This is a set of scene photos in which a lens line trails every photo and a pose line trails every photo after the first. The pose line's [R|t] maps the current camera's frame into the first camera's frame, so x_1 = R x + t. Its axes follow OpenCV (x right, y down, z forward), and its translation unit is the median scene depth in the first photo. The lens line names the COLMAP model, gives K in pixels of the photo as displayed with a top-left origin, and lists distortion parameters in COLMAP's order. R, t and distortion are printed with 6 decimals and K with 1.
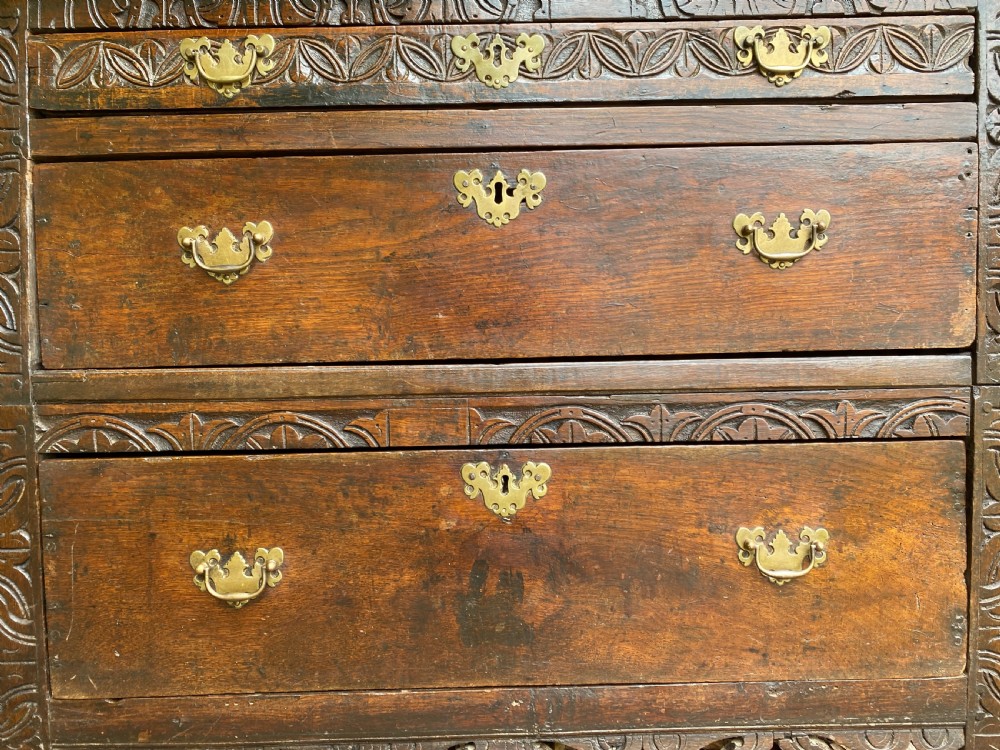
lens RADIAL K [[746.0, 0, 502.6], [0, 746.0, 359.3], [0, 0, 1]] dist [-0.004280, 0.010353]
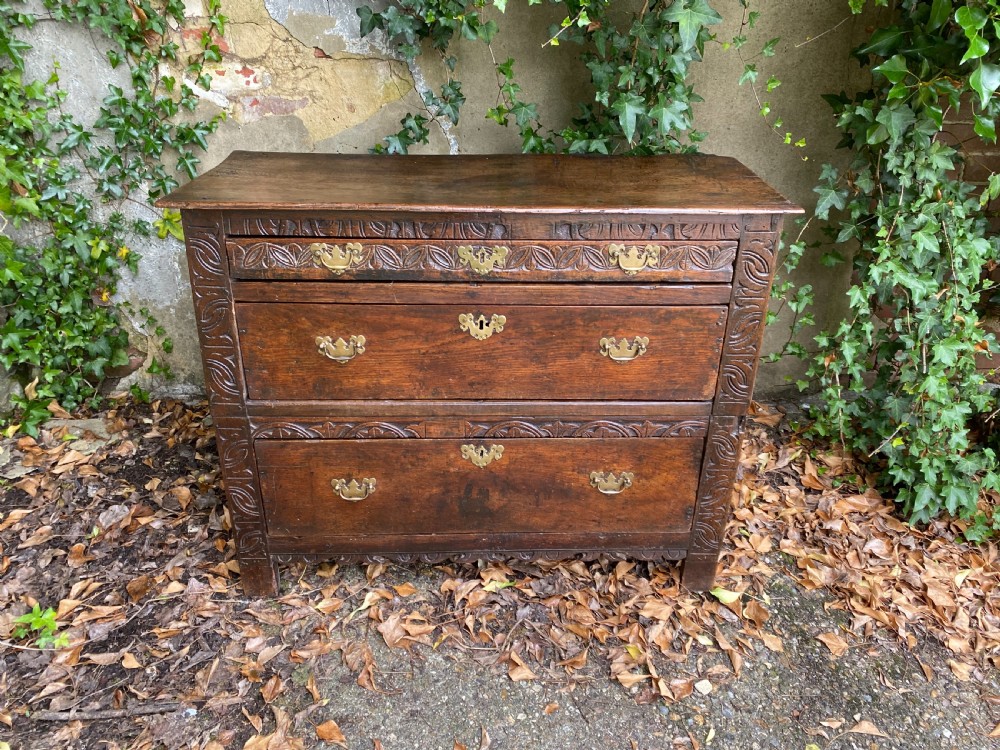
lens RADIAL K [[764.3, 0, 503.9], [0, 764.3, 376.7], [0, 0, 1]] dist [0.051691, -0.050326]
pose [[0.999078, 0.019060, 0.038480, -0.020710], [-0.033188, 0.911349, 0.410295, -0.913971], [-0.027248, -0.411193, 0.911141, -0.867613]]
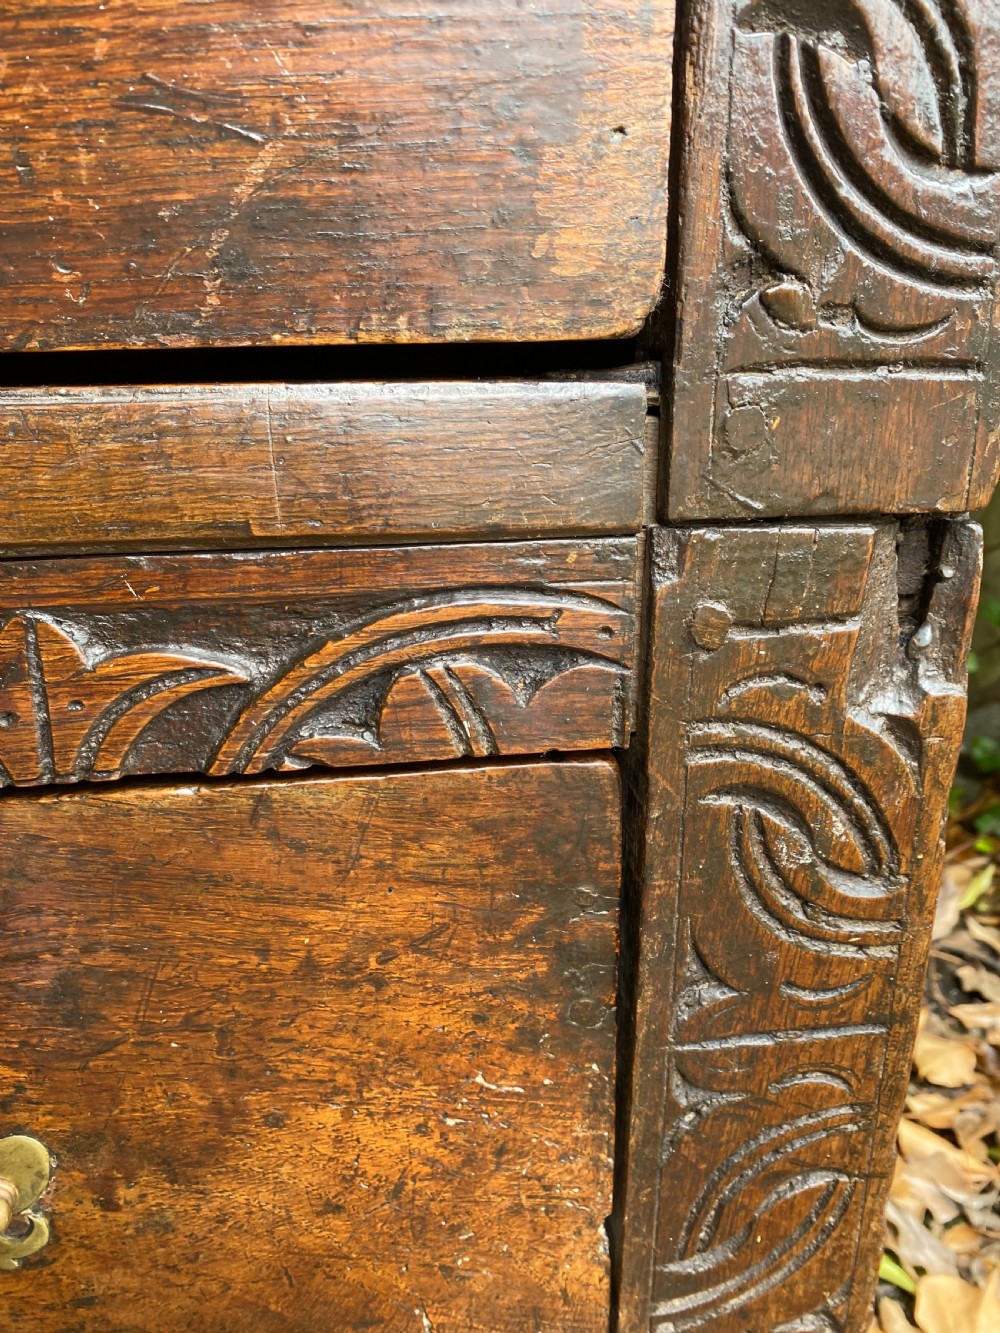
lens RADIAL K [[1041.7, 0, 494.6], [0, 1041.7, 643.1], [0, 0, 1]] dist [-0.009524, 0.000855]
pose [[0.992576, -0.028063, 0.118343, 0.553361], [-0.003059, 0.966949, 0.254950, -0.008367], [-0.121586, -0.253420, 0.959685, 0.717366]]
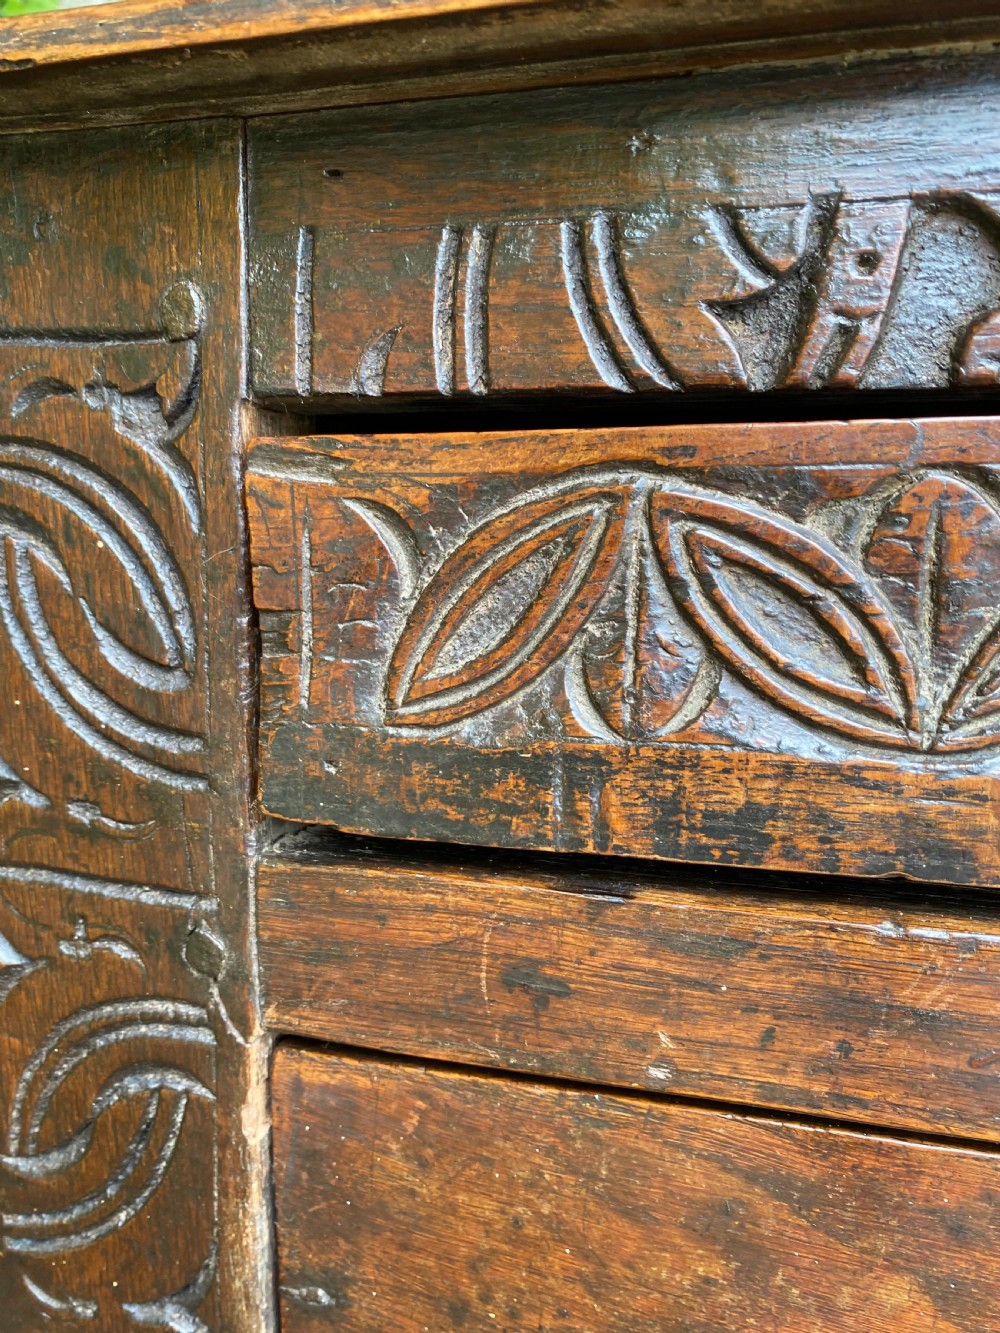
lens RADIAL K [[1082.3, 0, 499.8], [0, 1082.3, 668.0], [0, 0, 1]] dist [-0.000512, -0.002645]
pose [[0.968231, 0.057839, -0.243275, -0.500235], [-0.023880, 0.989823, 0.140289, -0.412647], [0.248913, -0.130023, 0.959759, 0.739750]]
